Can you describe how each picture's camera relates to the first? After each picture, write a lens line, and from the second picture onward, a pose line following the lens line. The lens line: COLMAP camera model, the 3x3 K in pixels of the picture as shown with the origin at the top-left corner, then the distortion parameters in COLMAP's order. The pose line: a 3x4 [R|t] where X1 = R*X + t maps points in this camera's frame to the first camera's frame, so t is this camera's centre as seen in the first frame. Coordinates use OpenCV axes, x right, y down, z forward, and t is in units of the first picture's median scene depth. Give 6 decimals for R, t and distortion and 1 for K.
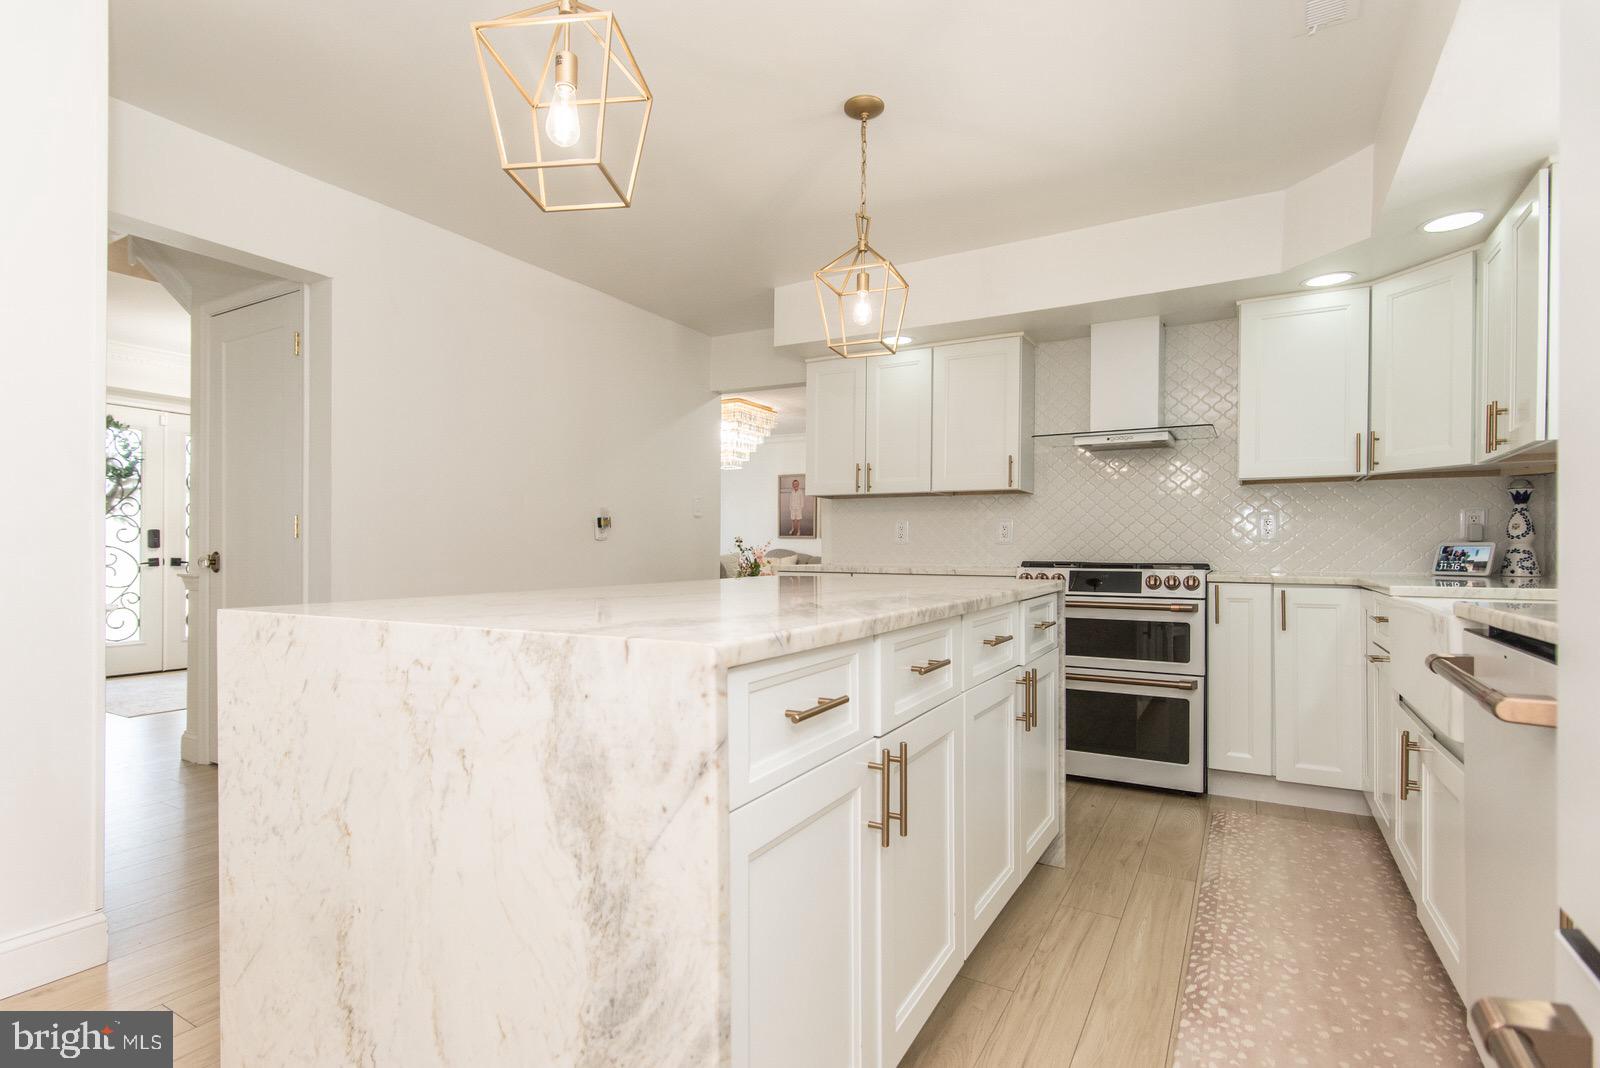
lens RADIAL K [[784.7, 0, 797.7], [0, 784.7, 556.0], [0, 0, 1]] dist [0.000816, 0.000059]
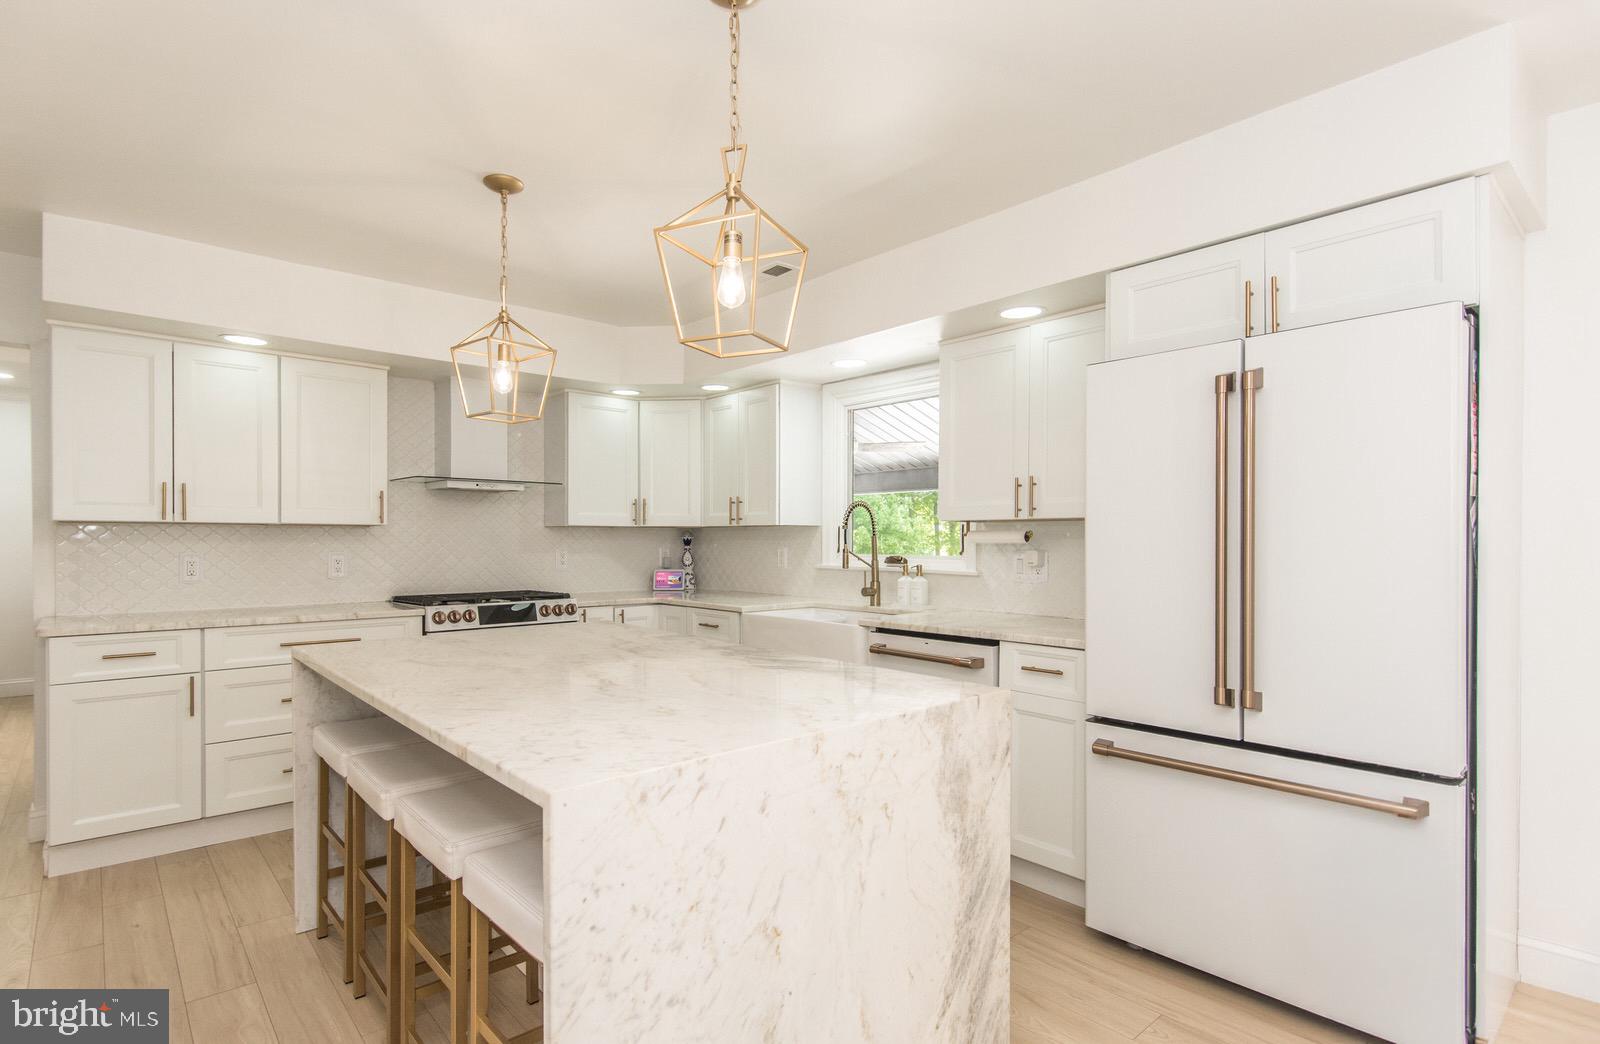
lens RADIAL K [[796.0, 0, 795.5], [0, 796.0, 551.6], [0, 0, 1]] dist [0.002587, 0.000132]
pose [[0.318818, -0.016763, 0.947668, -1.526249], [0.007444, 0.999857, 0.015182, -0.192284], [-0.947787, 0.002214, 0.318897, 0.579796]]
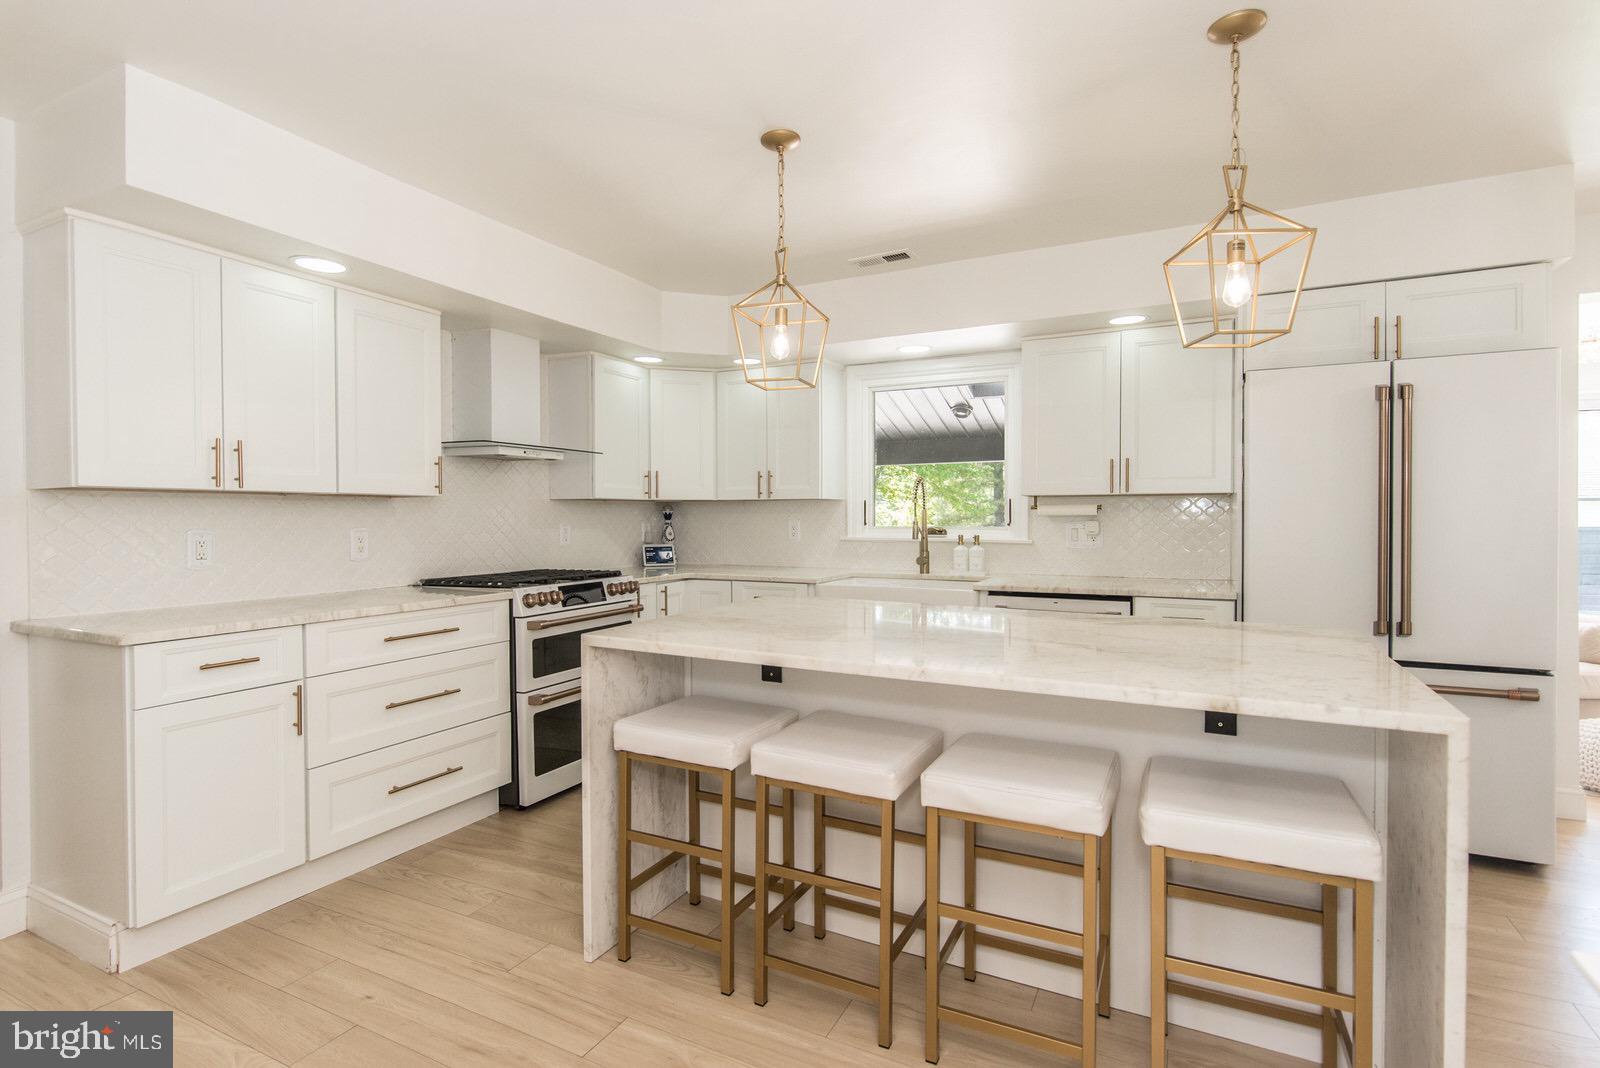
lens RADIAL K [[771.7, 0, 800.0], [0, 771.7, 534.0], [0, 0, 1]] dist [0.000242, -0.000126]
pose [[-0.051431, -0.026737, 0.998319, -1.729994], [0.009096, 0.999588, 0.027240, -0.192936], [-0.998635, 0.010482, -0.051166, 1.978832]]
